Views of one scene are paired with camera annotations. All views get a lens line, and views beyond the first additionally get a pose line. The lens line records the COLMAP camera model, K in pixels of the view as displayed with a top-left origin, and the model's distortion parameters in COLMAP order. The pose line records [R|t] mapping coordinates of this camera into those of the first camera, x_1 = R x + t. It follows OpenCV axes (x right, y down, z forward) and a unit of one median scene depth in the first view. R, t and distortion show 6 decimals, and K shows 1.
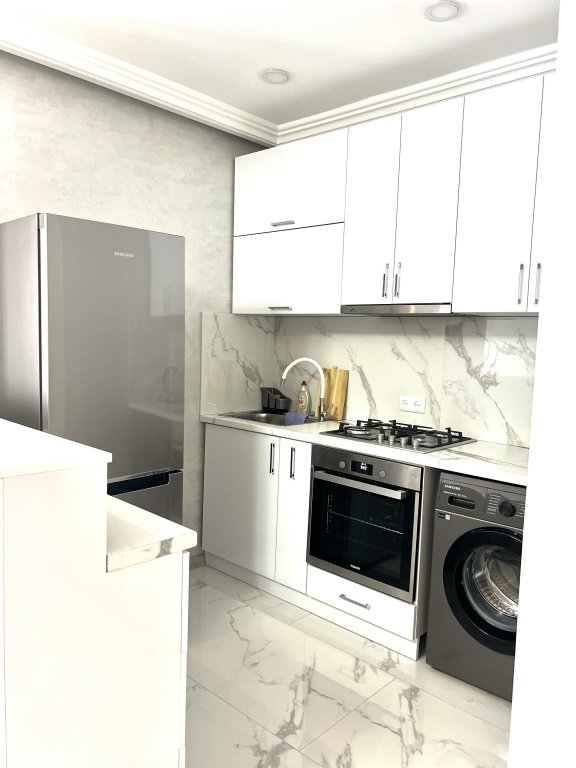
lens RADIAL K [[583.6, 0, 286.3], [0, 583.6, 383.3], [0, 0, 1]] dist [0.060419, -0.059578]
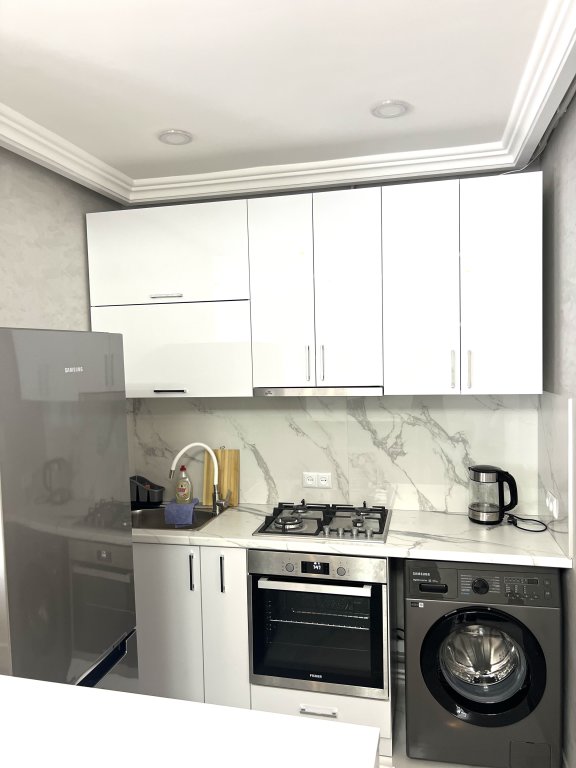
lens RADIAL K [[583.6, 0, 284.7], [0, 583.6, 383.7], [0, 0, 1]] dist [0.060419, -0.059578]
pose [[0.873302, -0.080363, 0.480506, -0.295659], [0.094185, 0.995544, -0.004676, -0.128067], [-0.477989, 0.049340, 0.876979, 0.165340]]
